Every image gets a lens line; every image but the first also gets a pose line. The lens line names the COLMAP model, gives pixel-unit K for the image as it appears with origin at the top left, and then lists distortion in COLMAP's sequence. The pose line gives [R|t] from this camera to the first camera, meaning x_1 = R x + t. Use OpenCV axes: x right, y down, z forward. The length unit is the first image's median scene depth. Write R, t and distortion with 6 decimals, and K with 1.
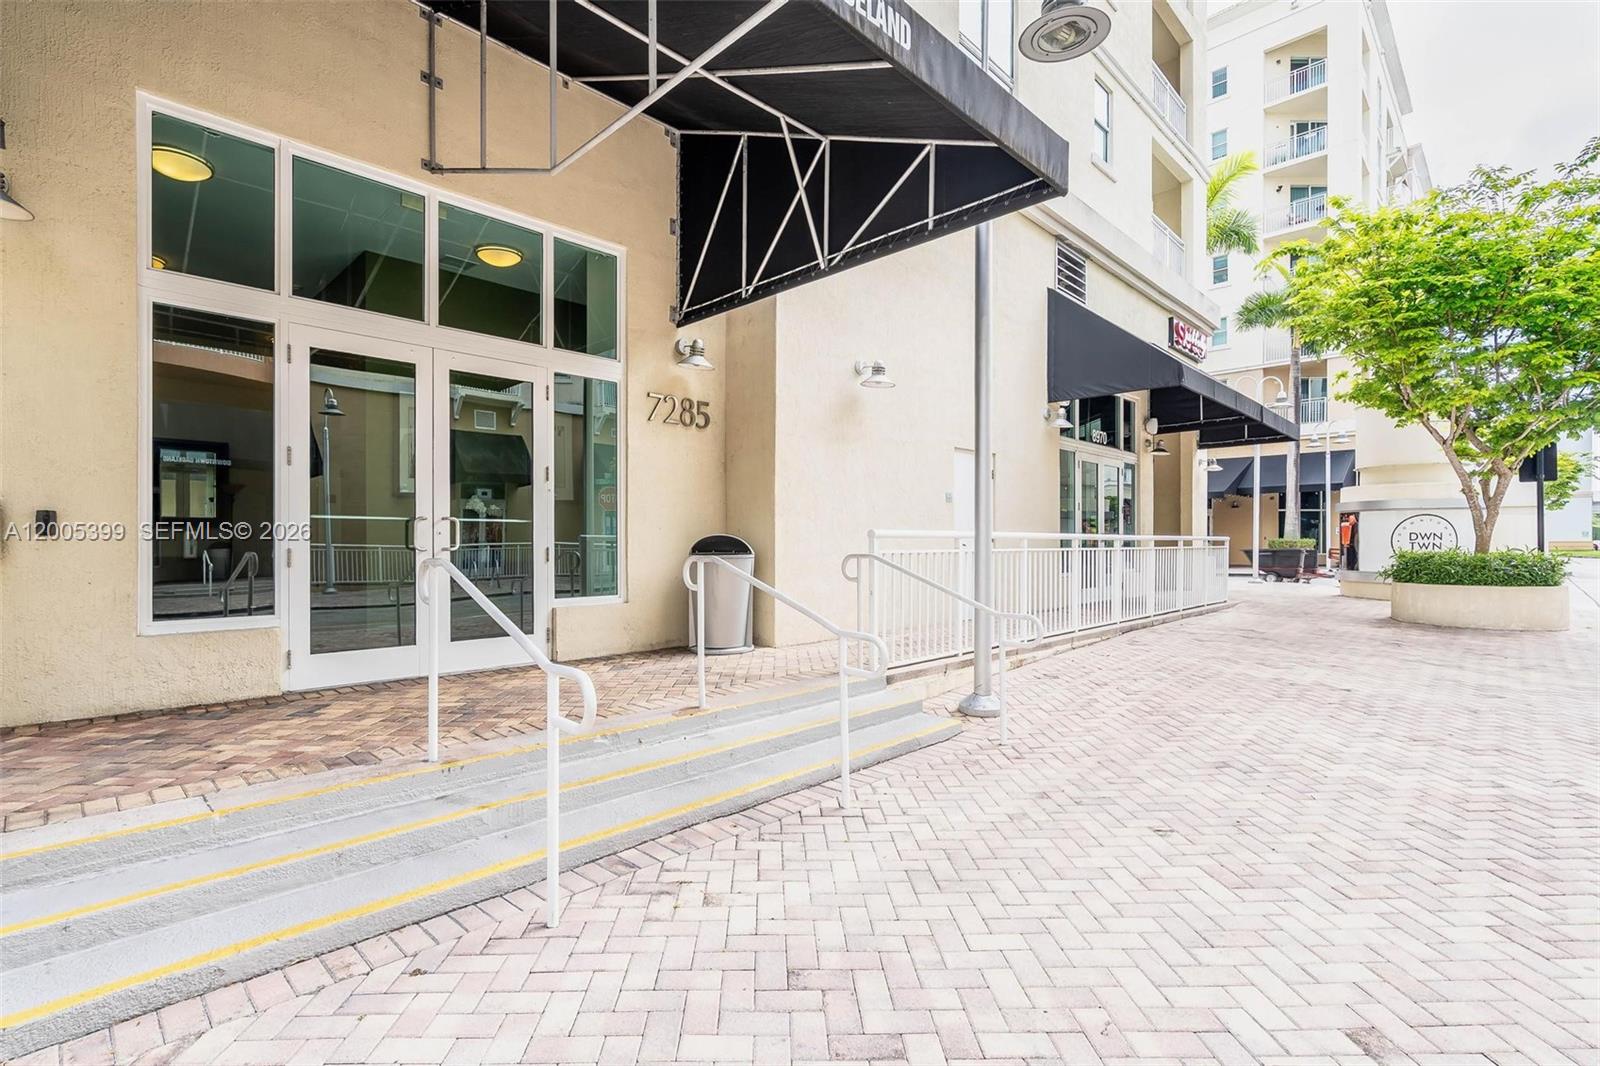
lens RADIAL K [[729.3, 0, 752.3], [0, 729.3, 544.7], [0, 0, 1]] dist [-0.001670, 0.000661]
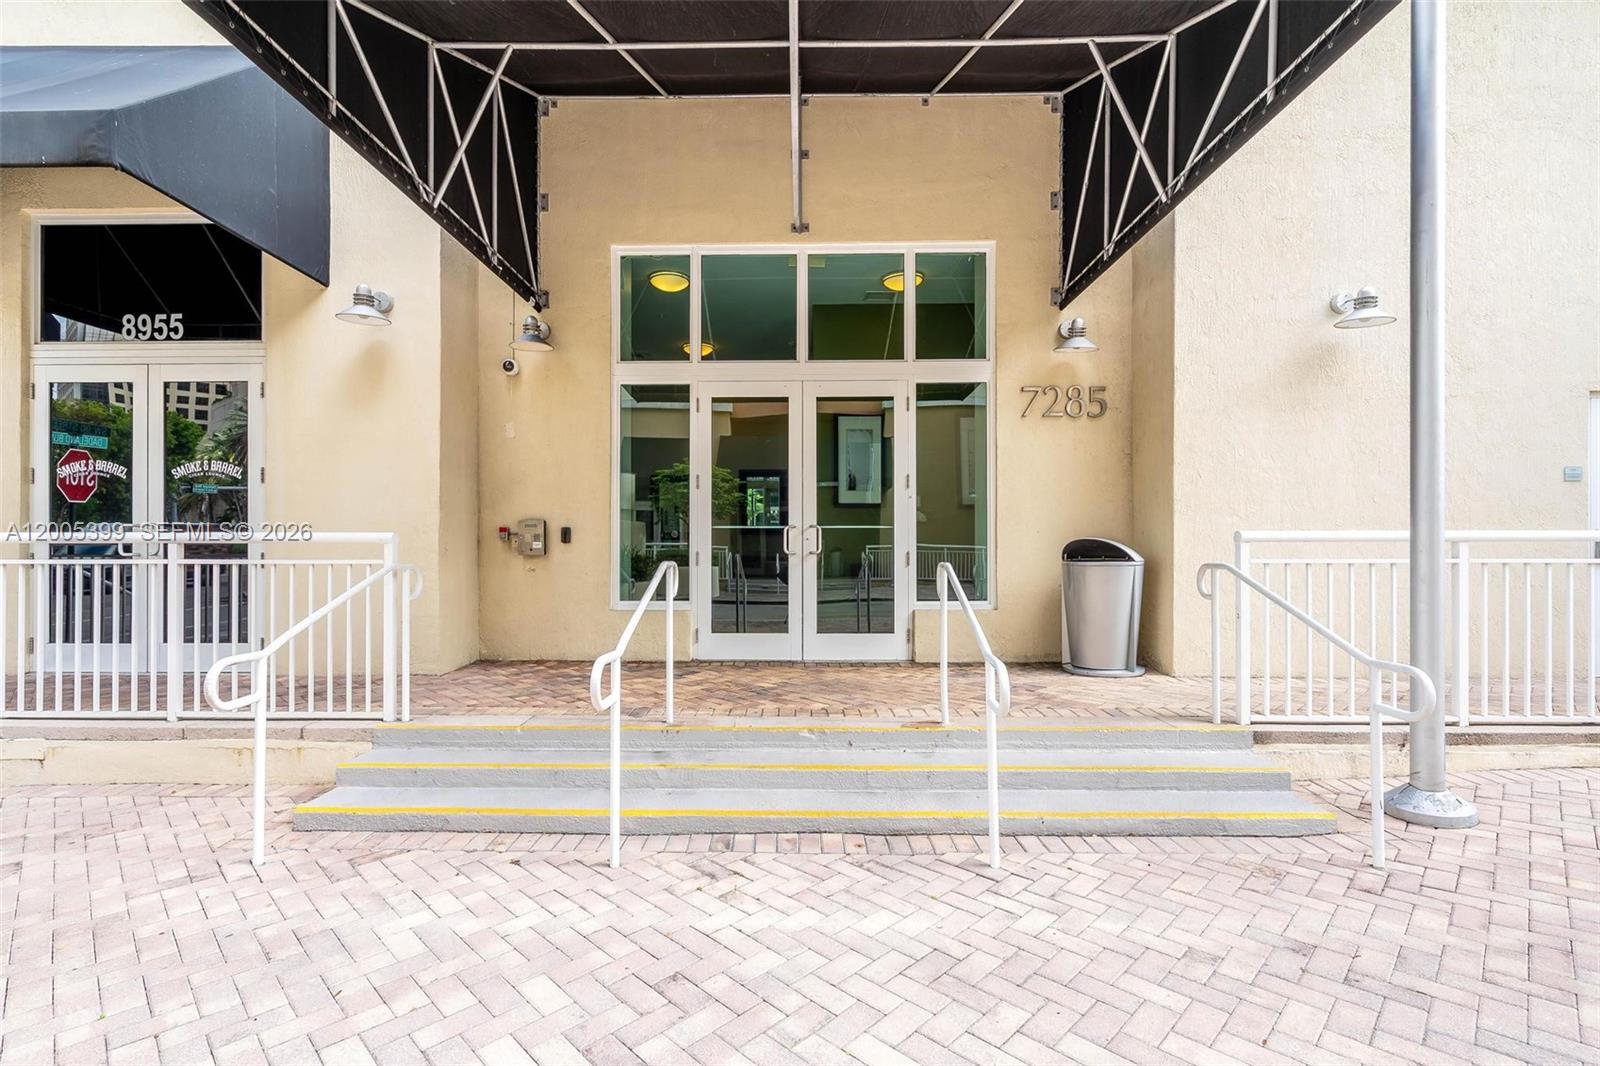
lens RADIAL K [[719.4, 0, 796.5], [0, 719.4, 543.4], [0, 0, 1]] dist [-0.000496, 0.000982]
pose [[0.712893, -0.001107, -0.701272, 0.368541], [-0.000869, 0.999997, -0.002463, -0.006221], [0.701272, 0.002365, 0.712890, 0.168338]]
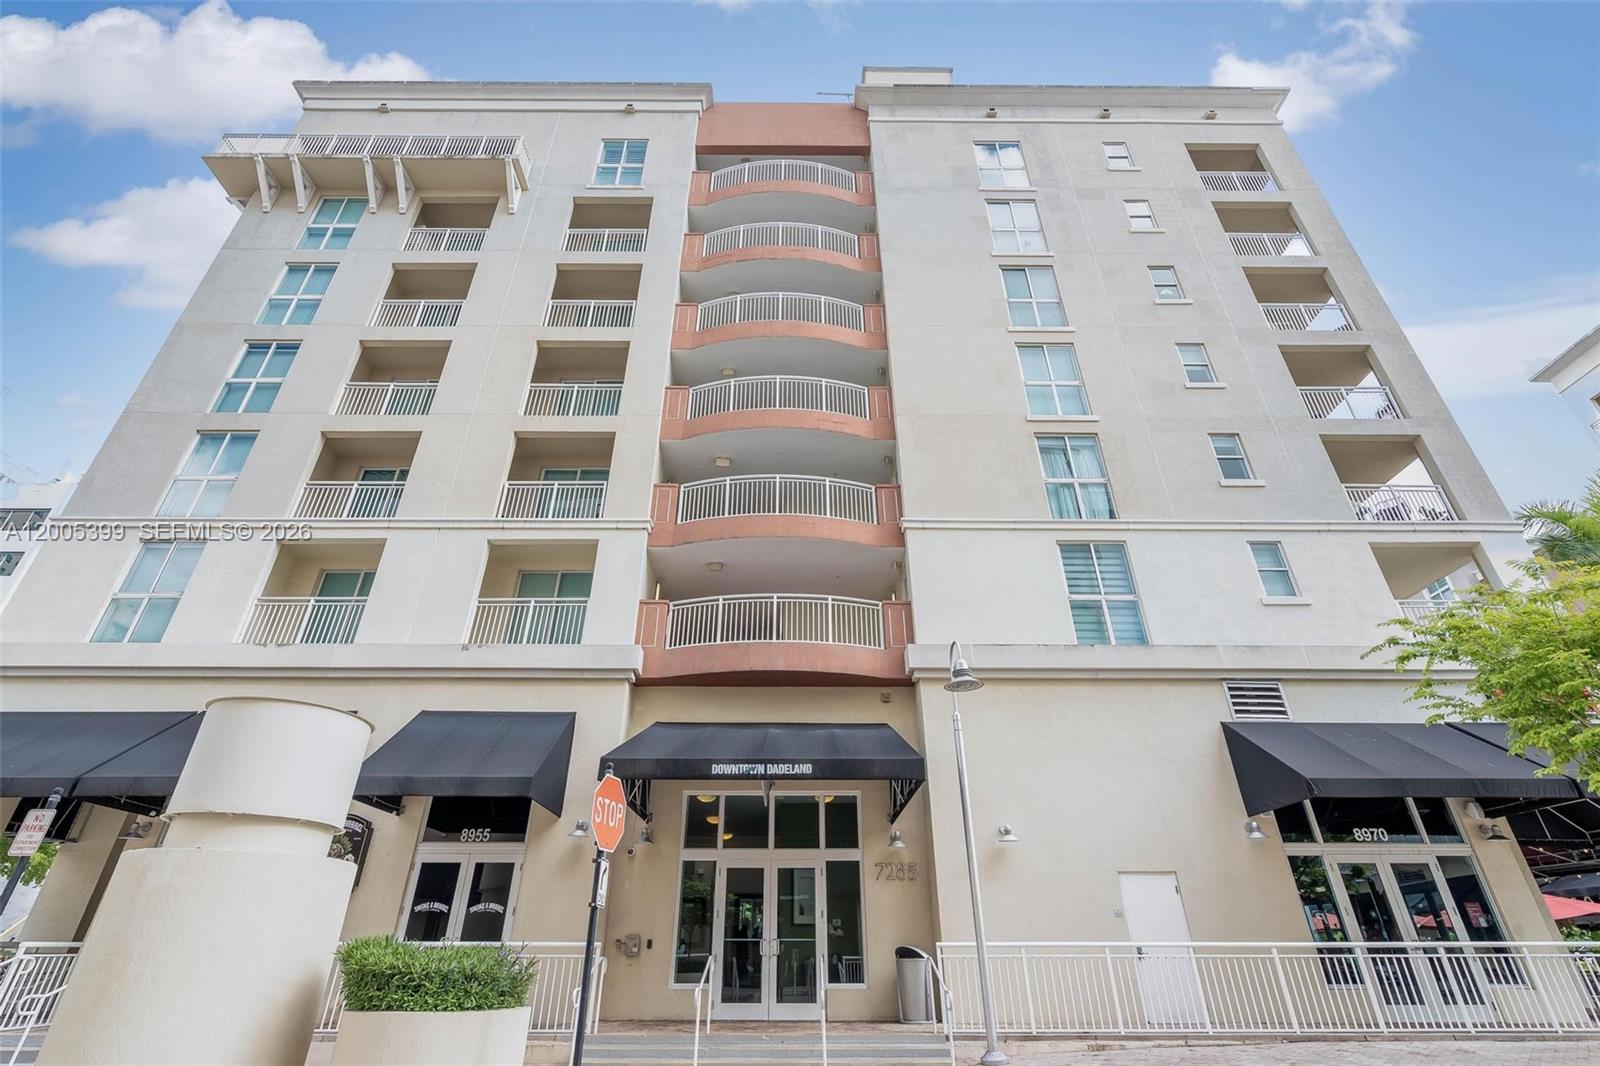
lens RADIAL K [[719.4, 0, 796.5], [0, 719.4, 543.4], [0, 0, 1]] dist [-0.000496, 0.000982]
pose [[0.720778, -0.347356, -0.599852, 1.442277], [-0.001222, 0.864742, -0.502214, 0.024355], [0.693164, 0.362718, 0.622863, -0.829946]]
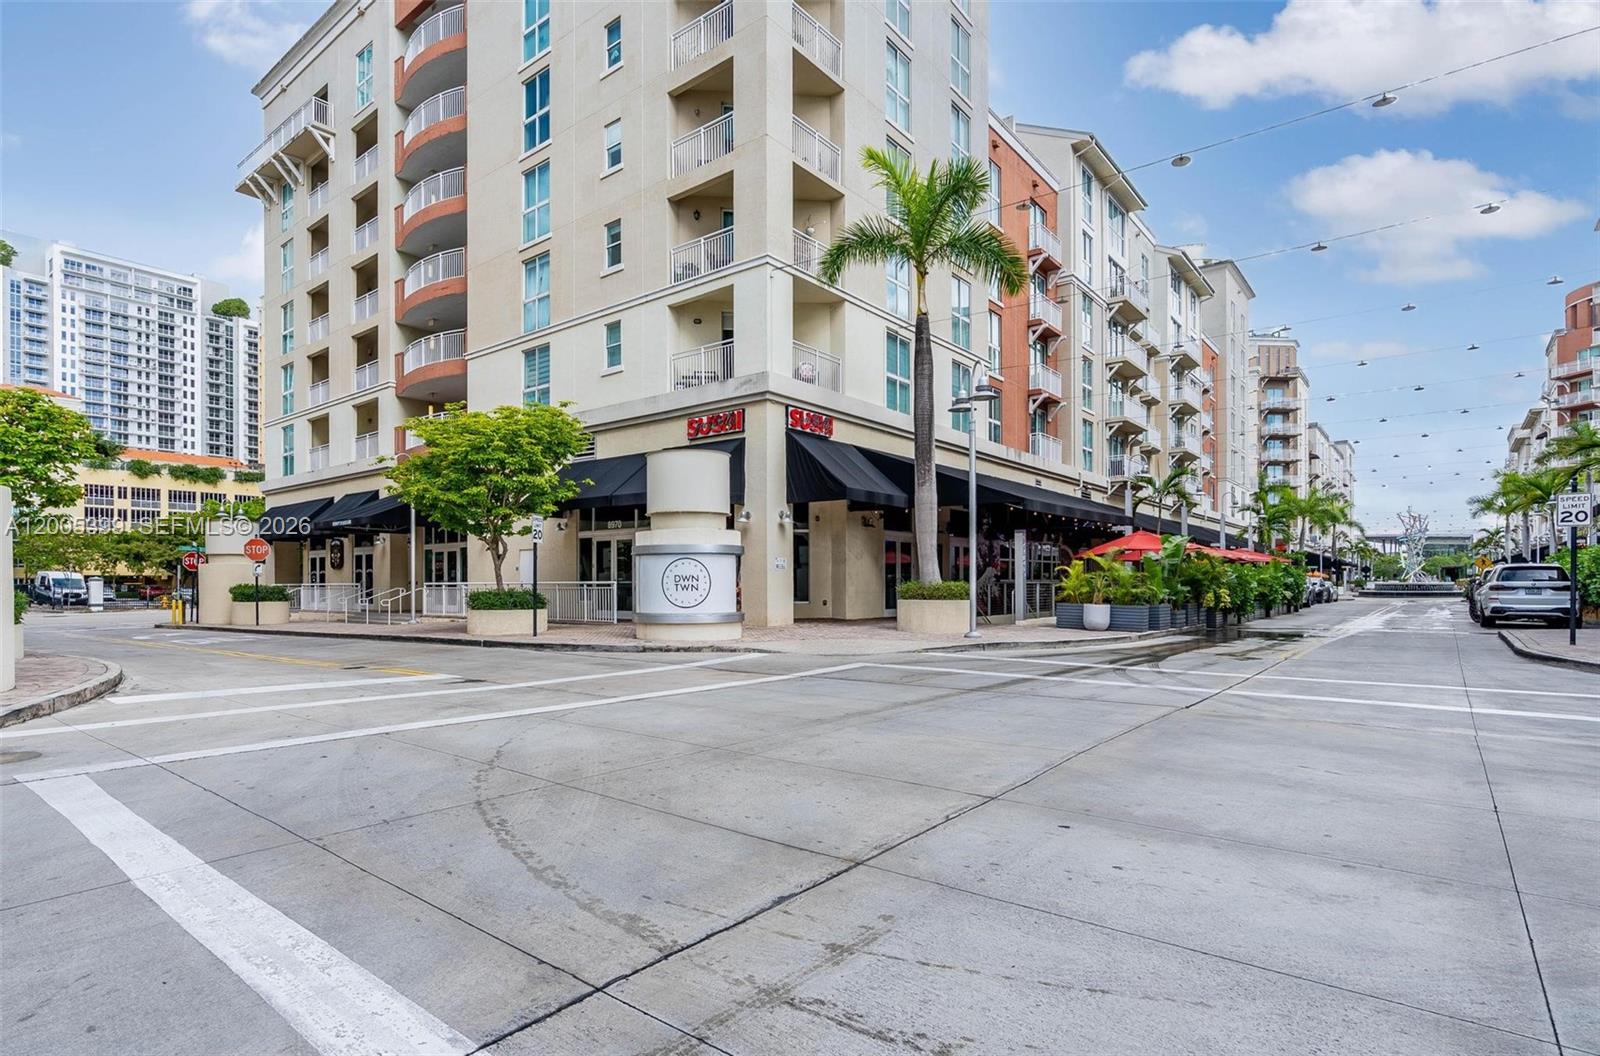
lens RADIAL K [[672.9, 0, 800.9], [0, 672.9, 592.1], [0, 0, 1]] dist [0.000462, 0.000020]
pose [[0.218360, 0.001583, -0.975867, 4.942592], [-0.001669, 0.999998, 0.001249, 0.034090], [0.975867, 0.001356, 0.218362, 2.520940]]
